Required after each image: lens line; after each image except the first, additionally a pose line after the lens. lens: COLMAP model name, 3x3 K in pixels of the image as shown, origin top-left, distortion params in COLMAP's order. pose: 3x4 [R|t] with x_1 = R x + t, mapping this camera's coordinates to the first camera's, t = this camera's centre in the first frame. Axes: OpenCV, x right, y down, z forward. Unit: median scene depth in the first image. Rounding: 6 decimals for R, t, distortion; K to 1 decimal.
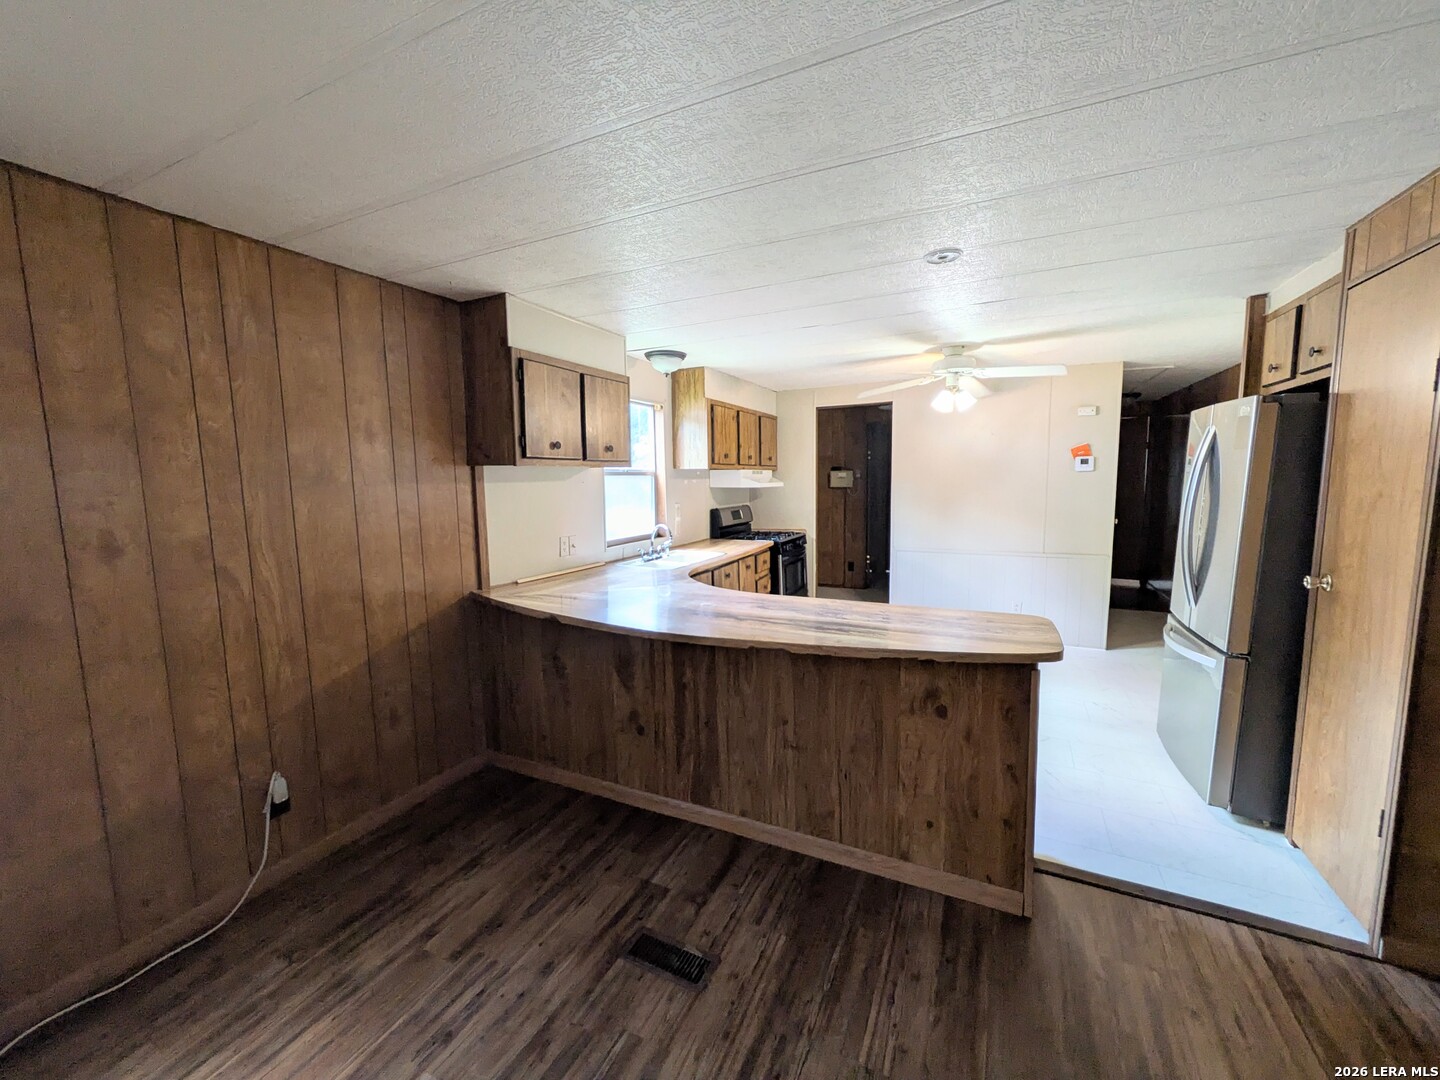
lens RADIAL K [[571.5, 0, 713.9], [0, 571.5, 541.2], [0, 0, 1]] dist [0.001447, -0.000290]
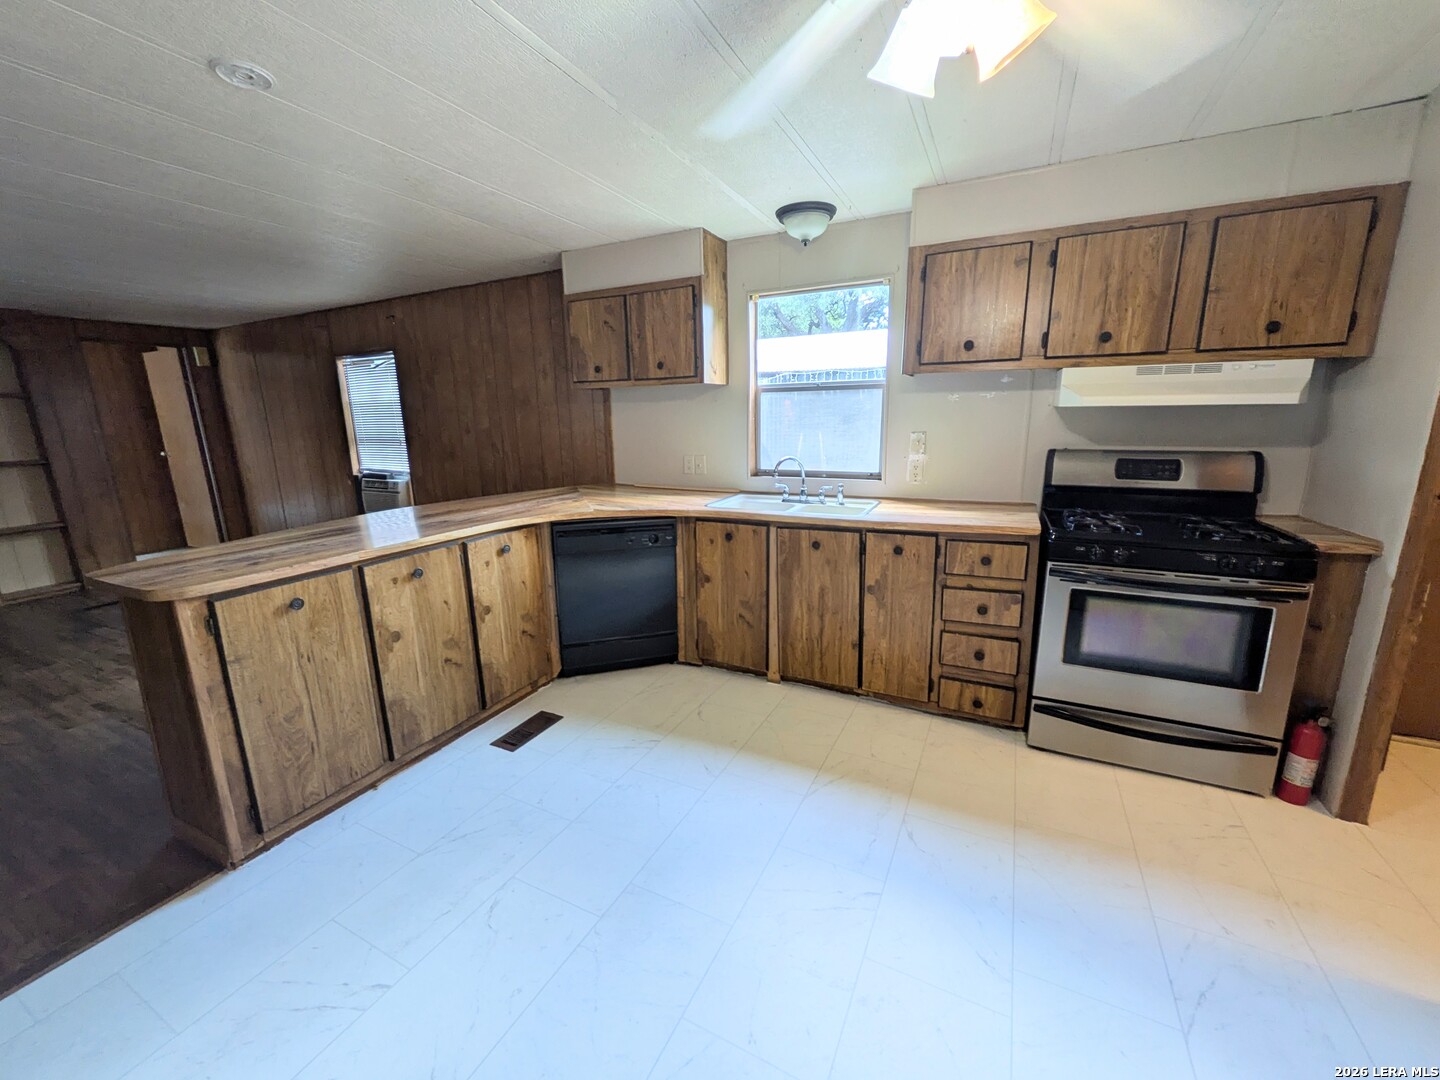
lens RADIAL K [[571.5, 0, 715.7], [0, 571.5, 537.2], [0, 0, 1]] dist [0.001447, -0.000290]
pose [[-0.001176, 0.222622, -0.974904, 0.551620], [-0.094841, 0.970486, 0.221727, -0.068999], [0.995492, 0.092722, 0.019973, 0.736211]]
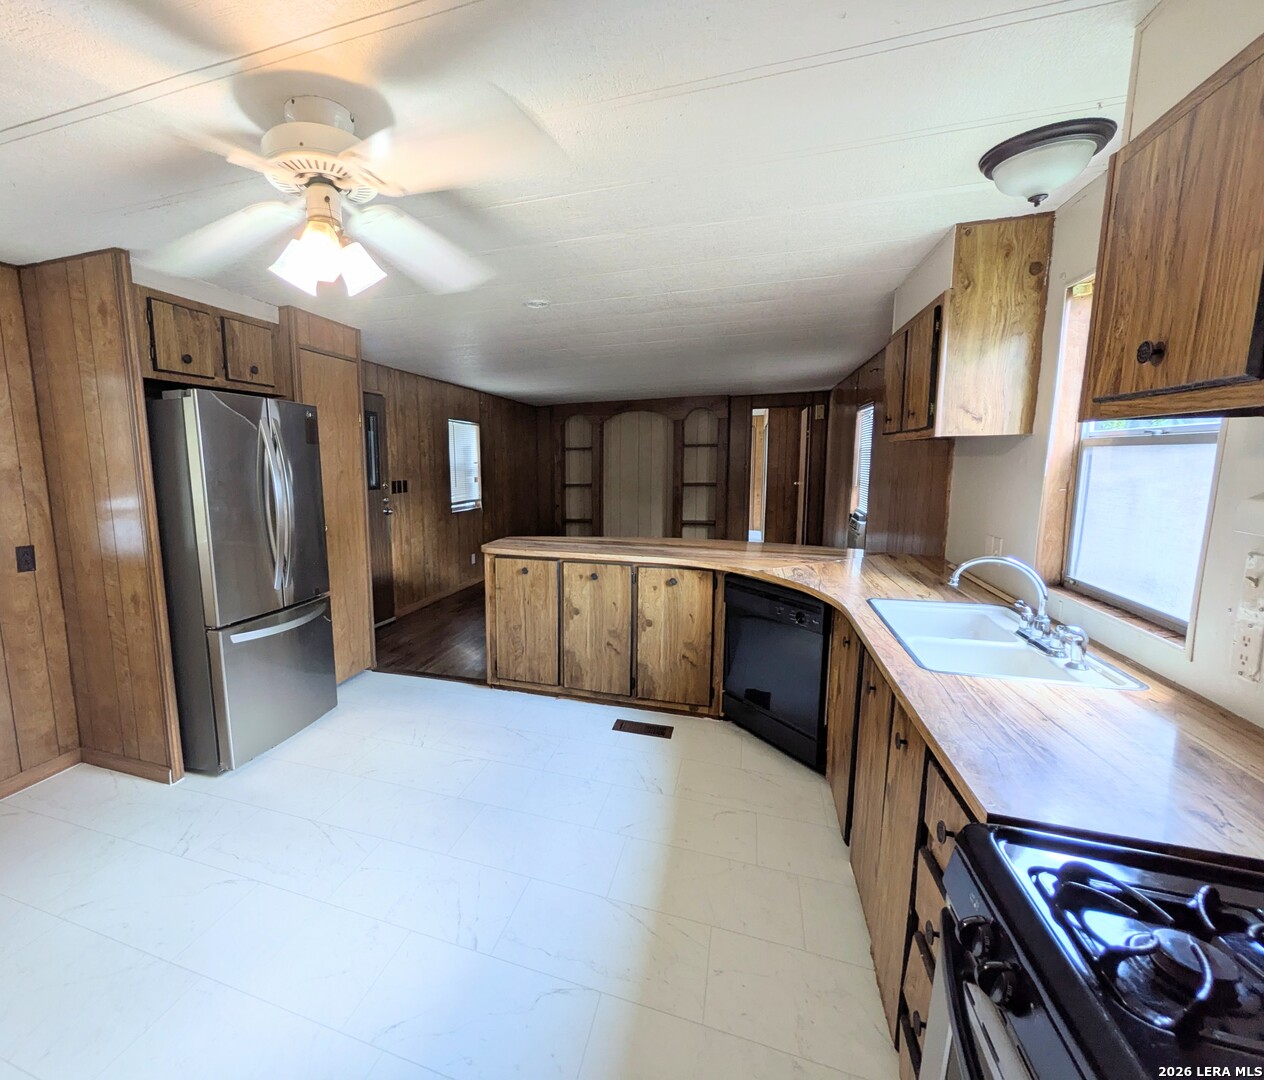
lens RADIAL K [[575.9, 0, 540.1], [0, 575.9, 535.8], [0, 0, 1]] dist [0.009010, -0.000235]
pose [[-0.991749, 0.037671, -0.122531, 0.266619], [0.006285, 0.968986, 0.247036, -0.132810], [0.128037, 0.244228, -0.961228, 1.141146]]
